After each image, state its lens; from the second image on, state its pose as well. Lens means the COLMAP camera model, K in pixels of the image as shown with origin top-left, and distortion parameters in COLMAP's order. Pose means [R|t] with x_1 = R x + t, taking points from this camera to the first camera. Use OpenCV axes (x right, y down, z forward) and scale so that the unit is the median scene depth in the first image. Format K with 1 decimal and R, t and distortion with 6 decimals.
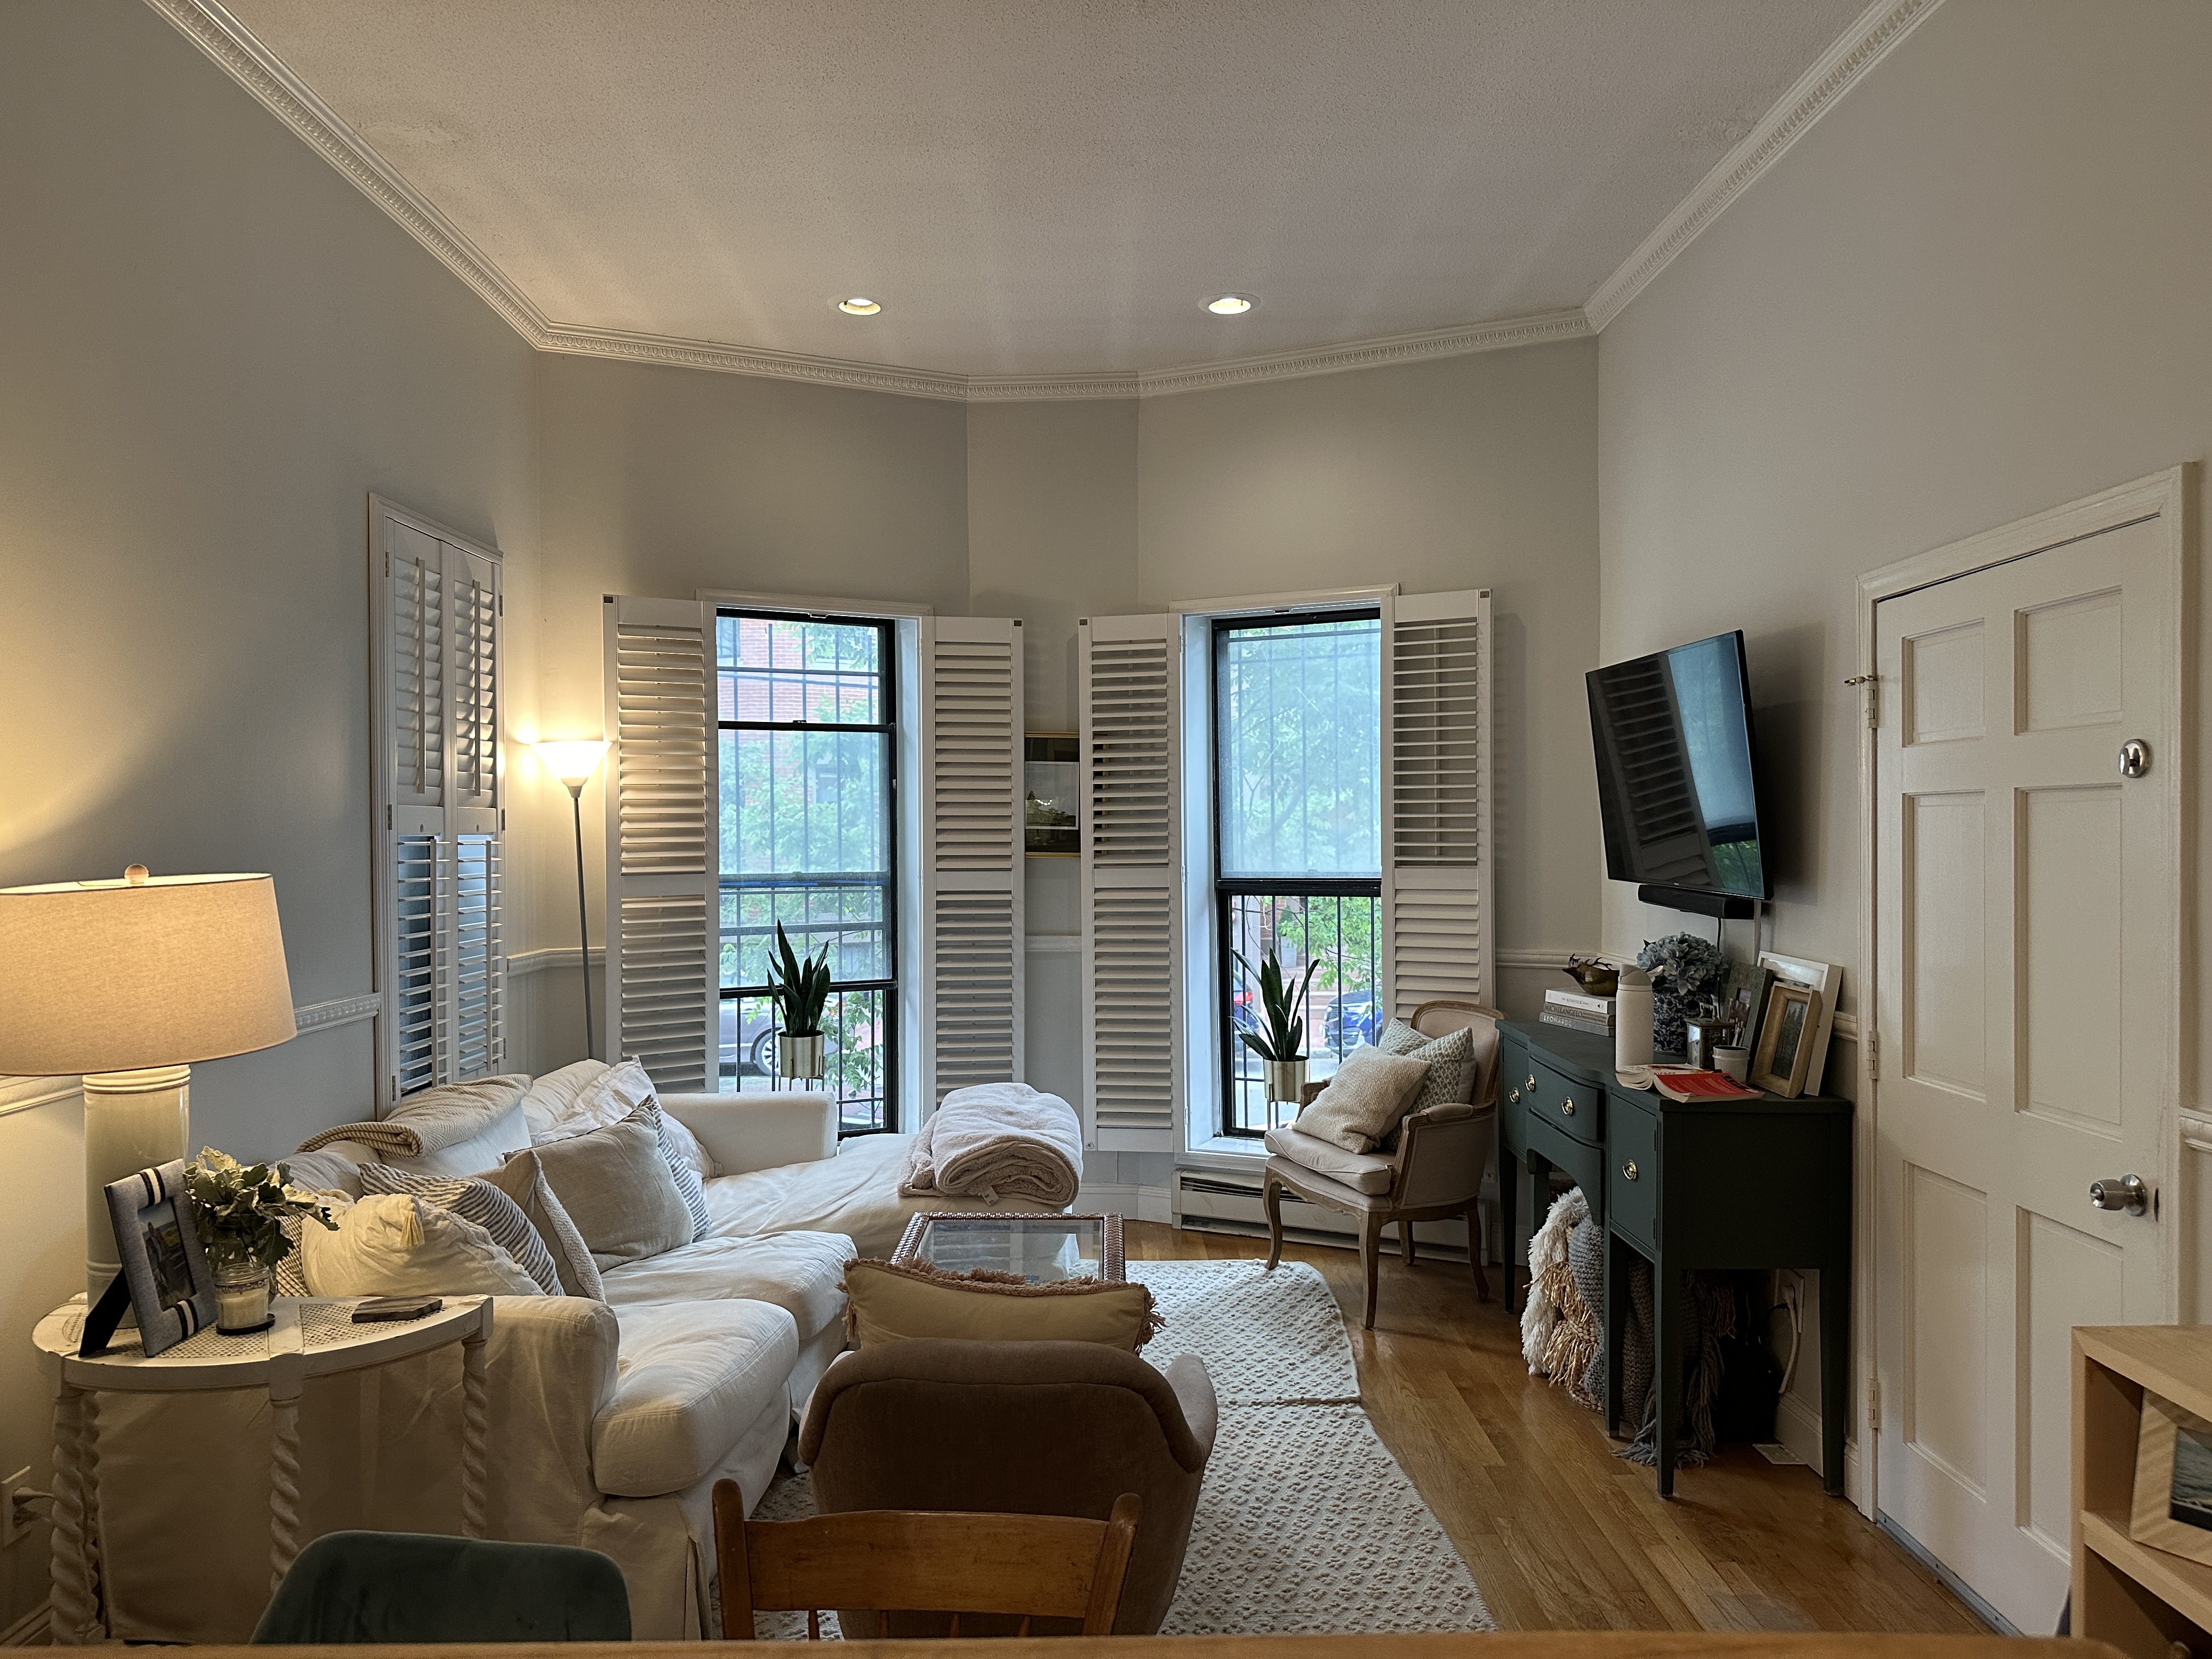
lens RADIAL K [[1549.6, 0, 1098.3], [0, 1549.6, 844.3], [0, 0, 1]] dist [0.089182, -0.123679]
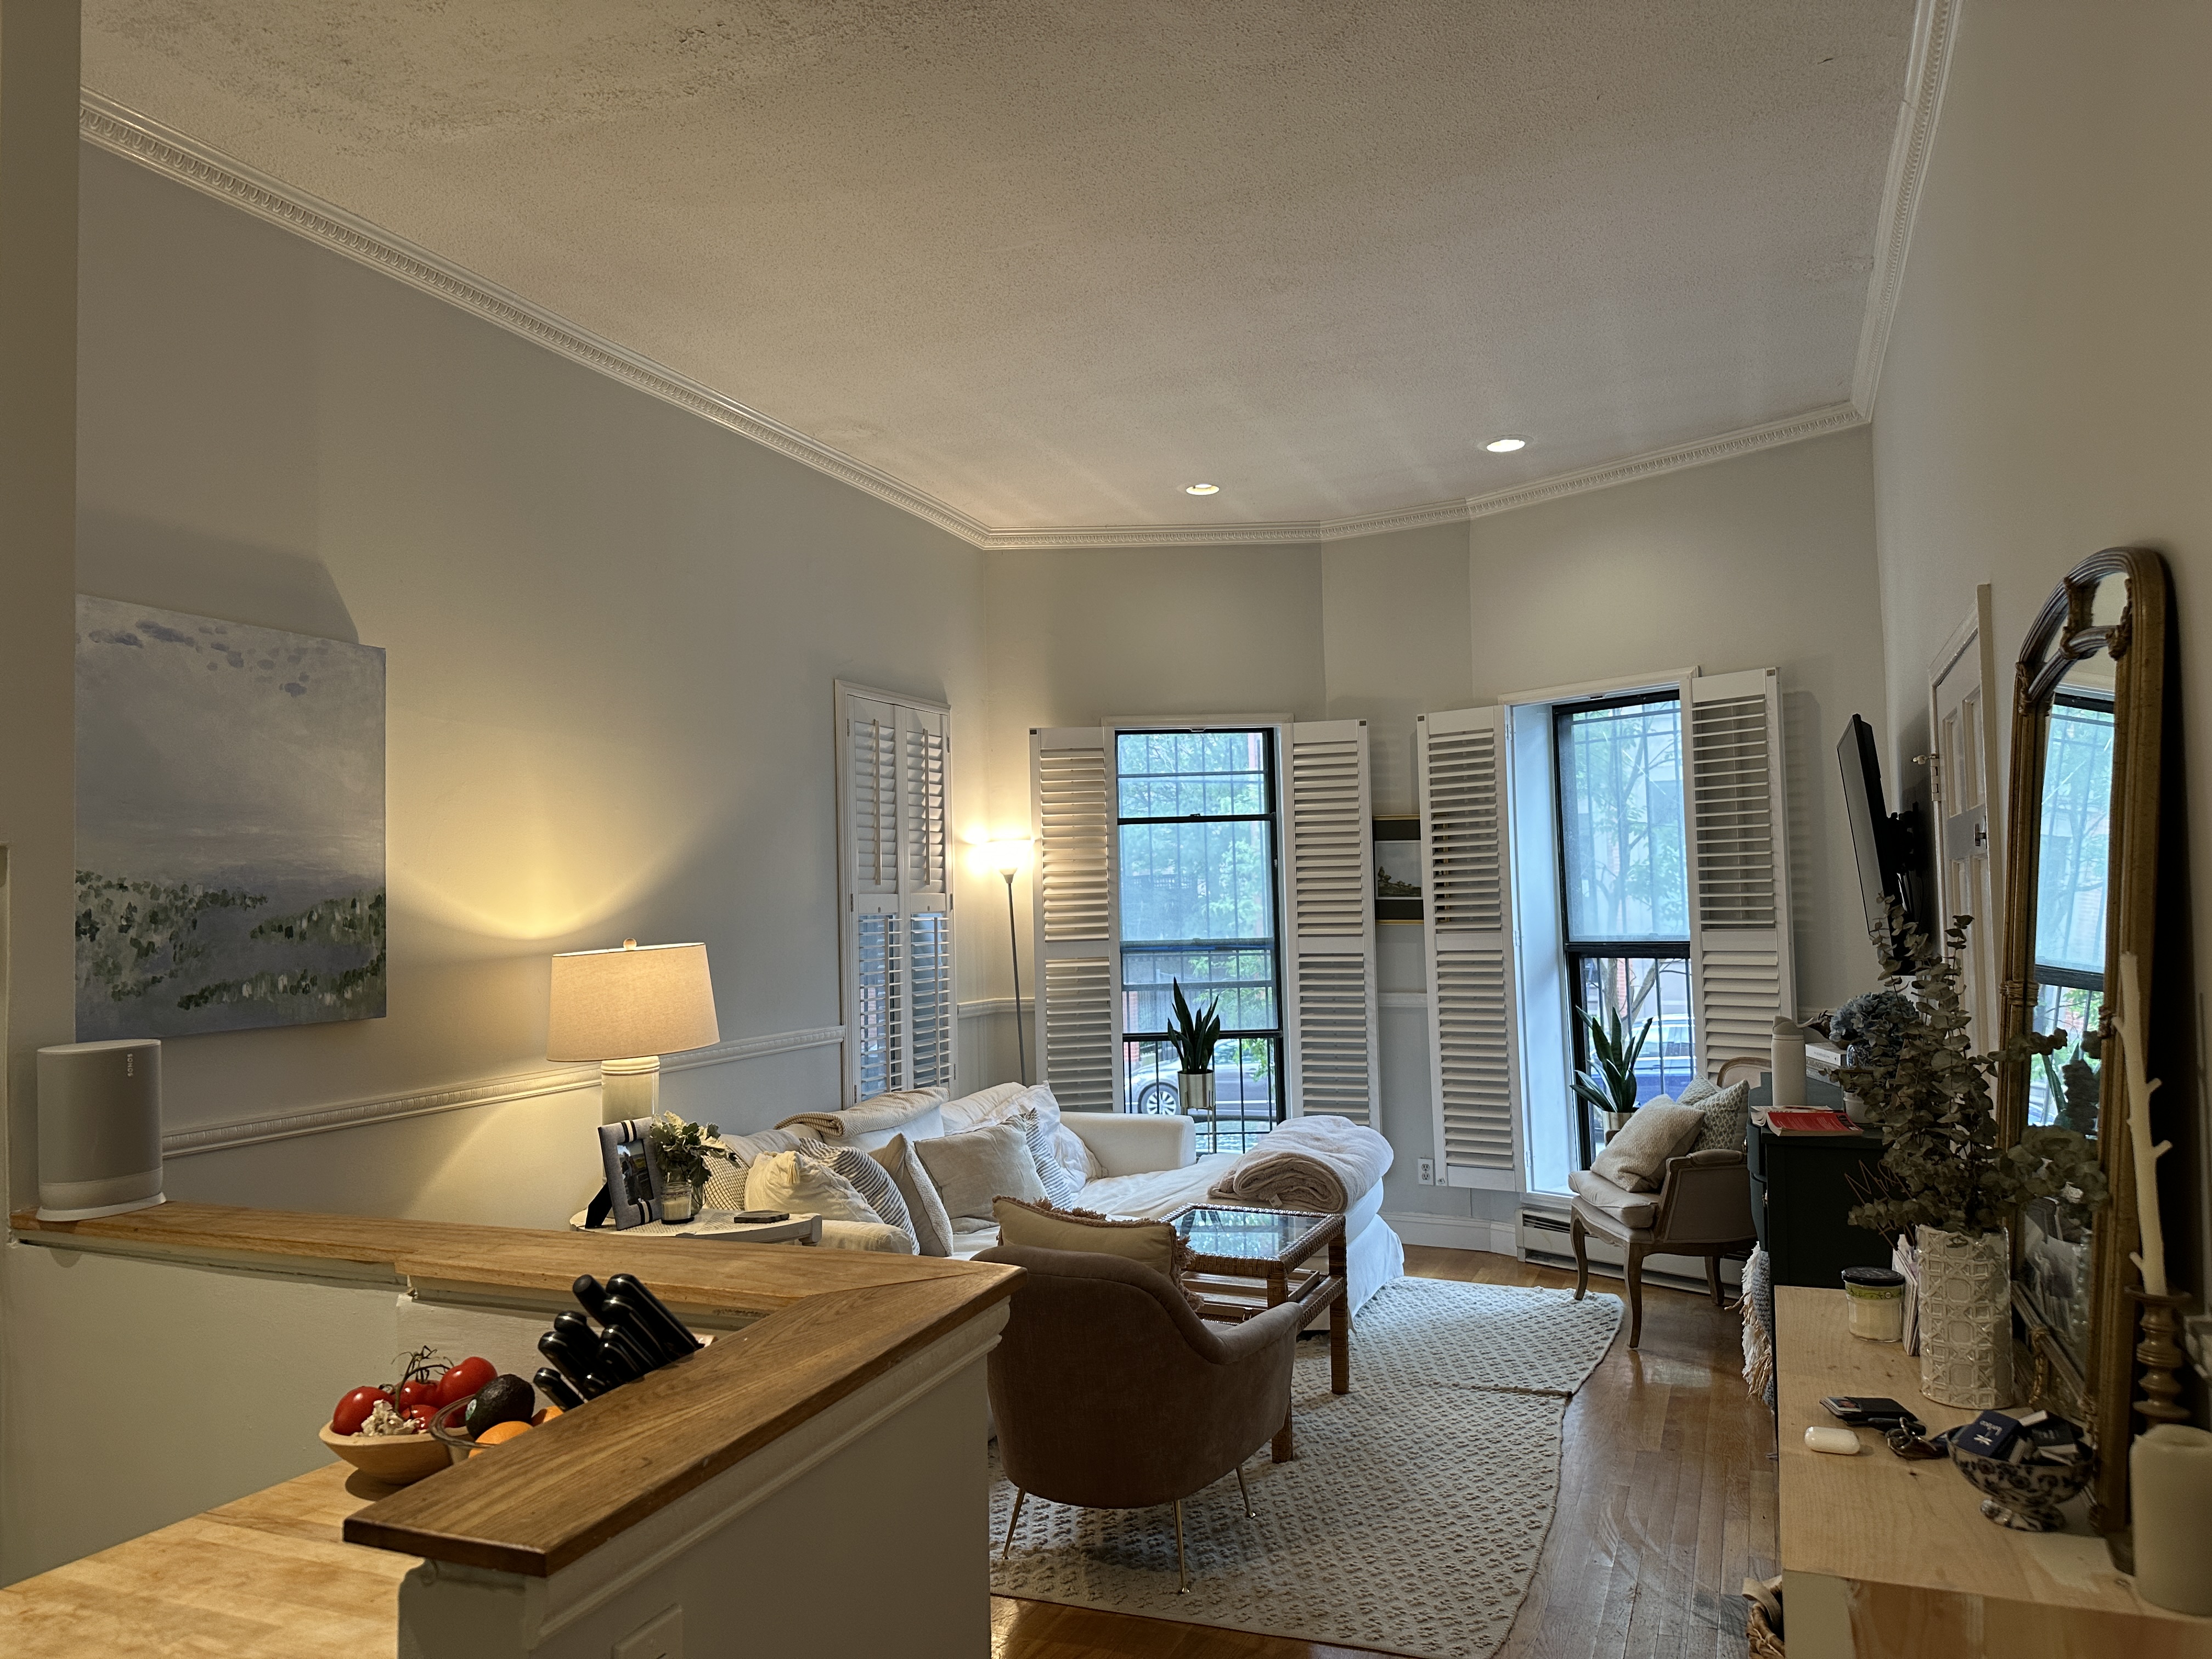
lens RADIAL K [[1549.6, 0, 1096.4], [0, 1549.6, 838.1], [0, 0, 1]] dist [0.089182, -0.123679]
pose [[0.915608, -0.035224, -0.400526, 0.251968], [0.016286, 0.998587, -0.050591, -0.000698], [0.401742, 0.039798, 0.914888, -0.160747]]
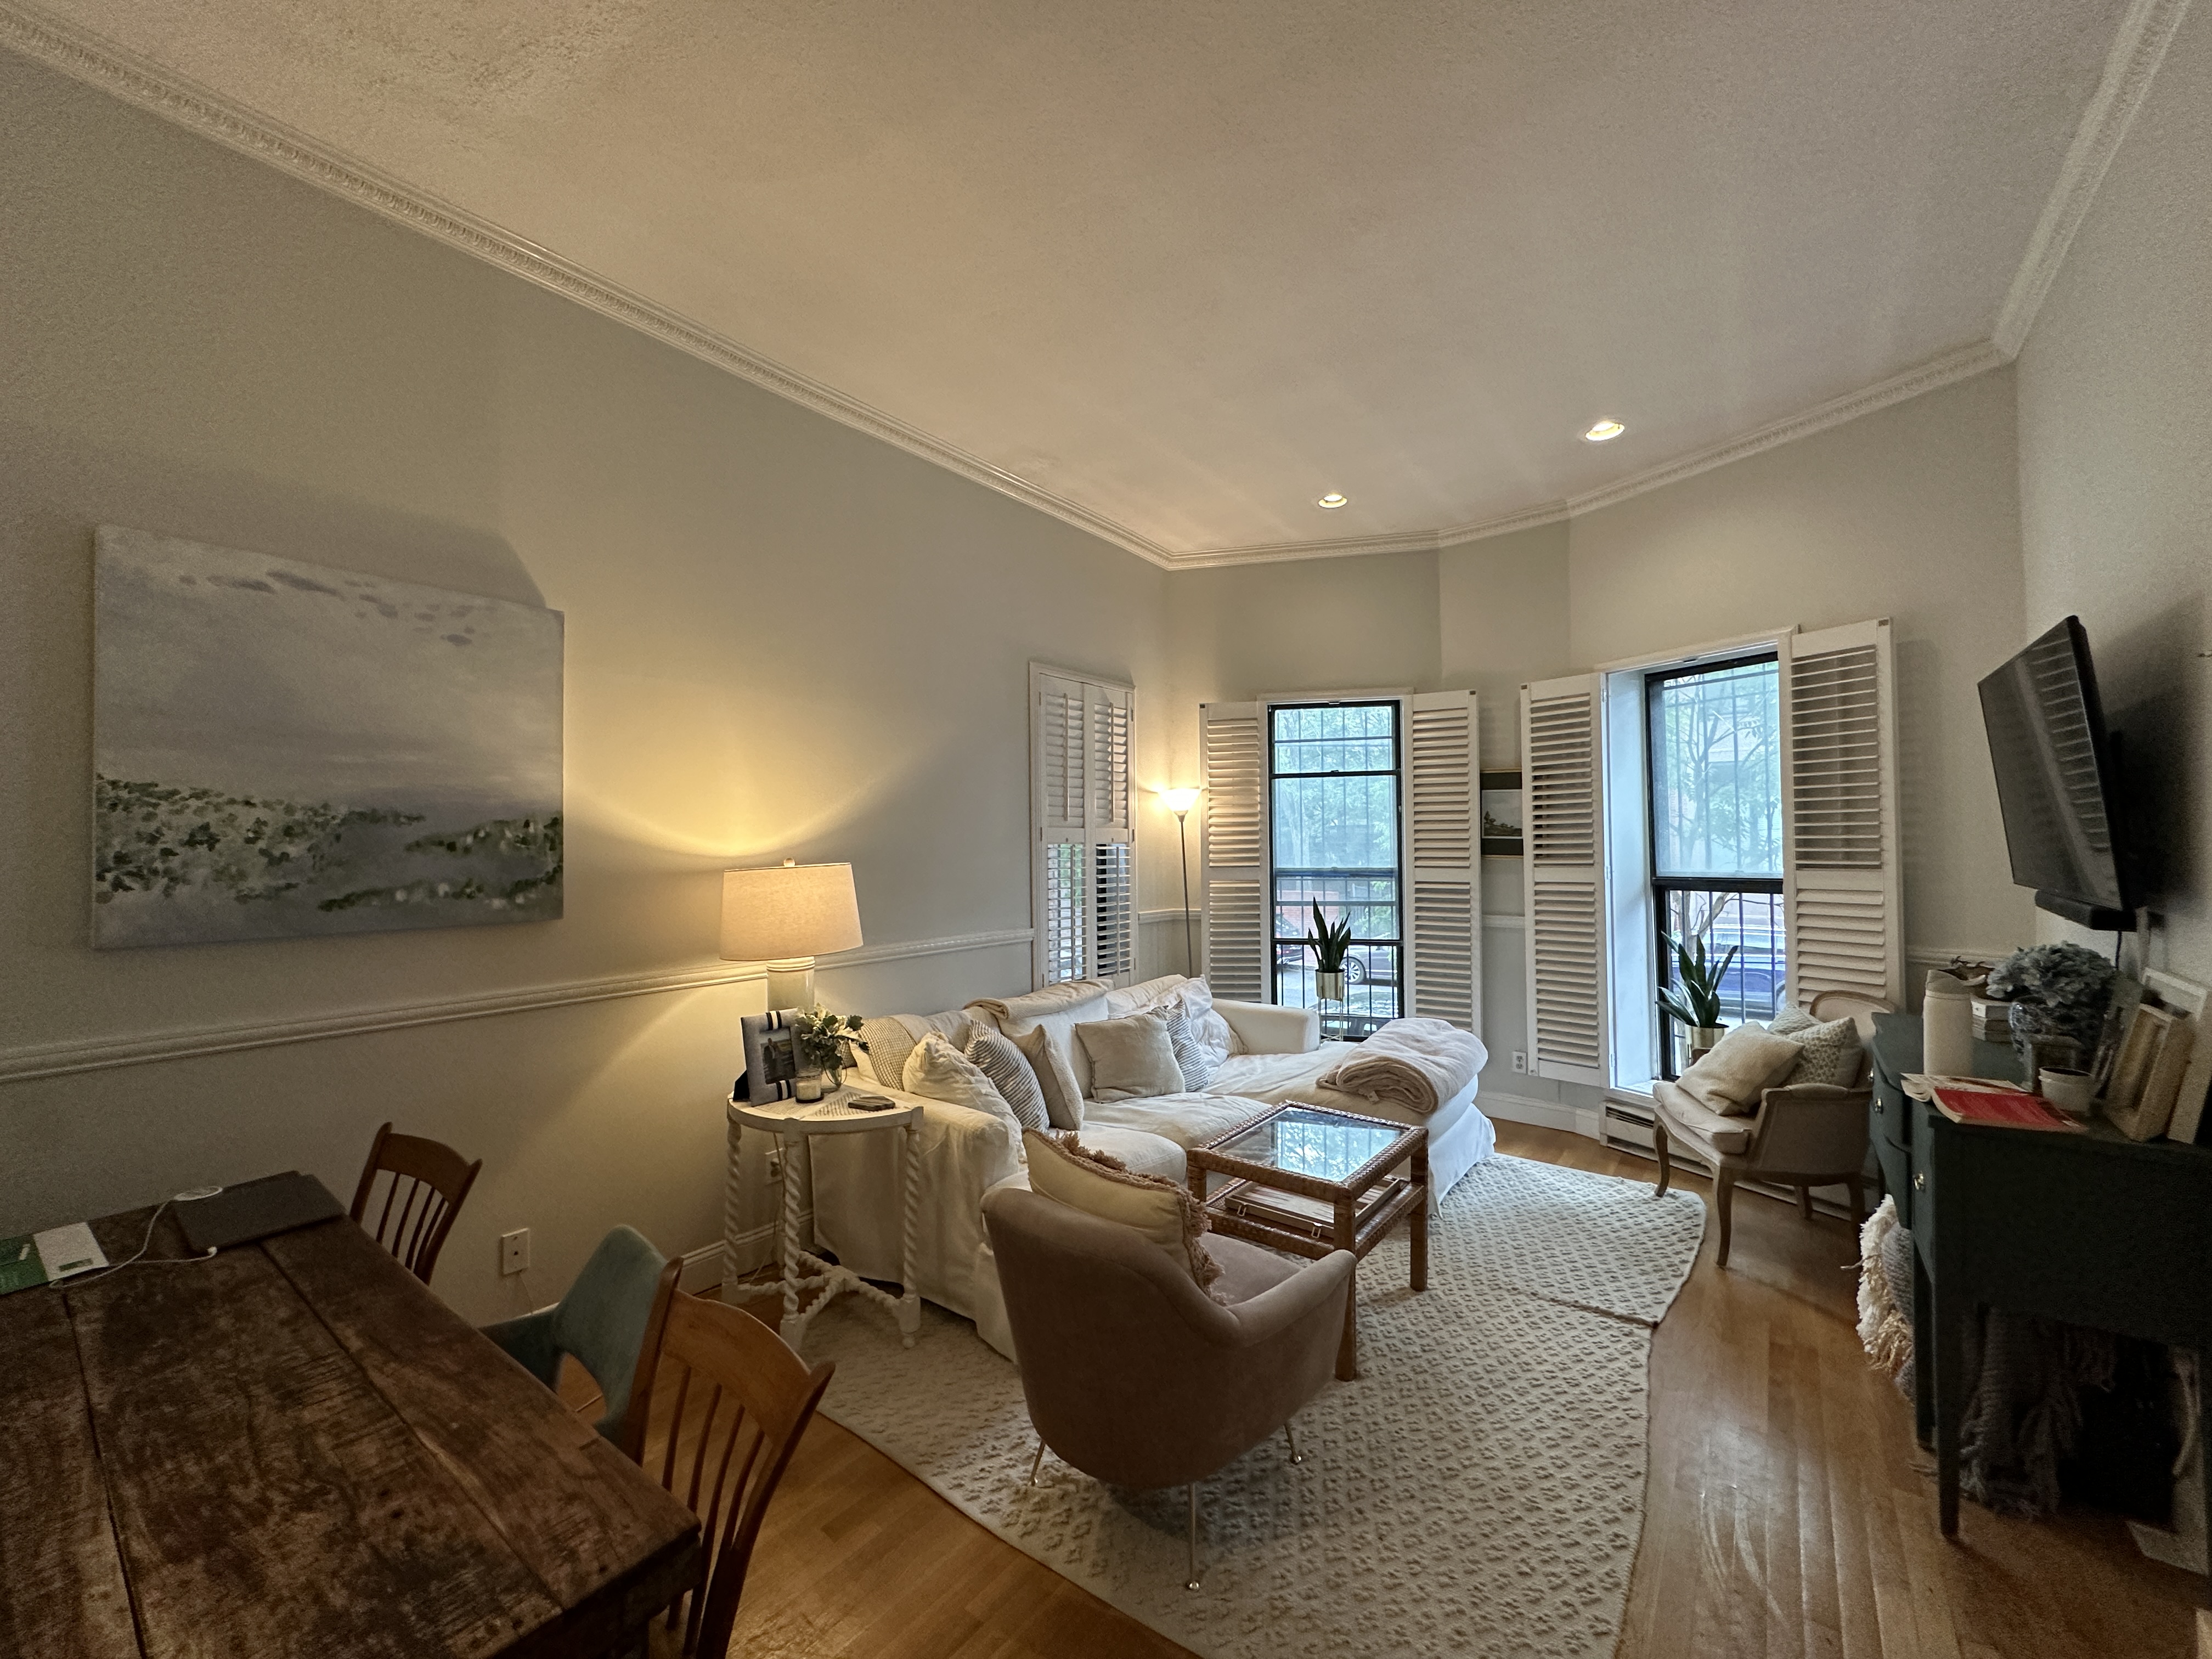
lens RADIAL K [[882.7, 0, 1103.1], [0, 882.7, 830.8], [0, 0, 1]] dist [-0.007719, 0.002556]
pose [[0.786877, -0.012142, -0.616991, 0.195369], [-0.001363, 0.999770, -0.021414, 0.000896], [0.617109, 0.017691, 0.786679, 0.175201]]
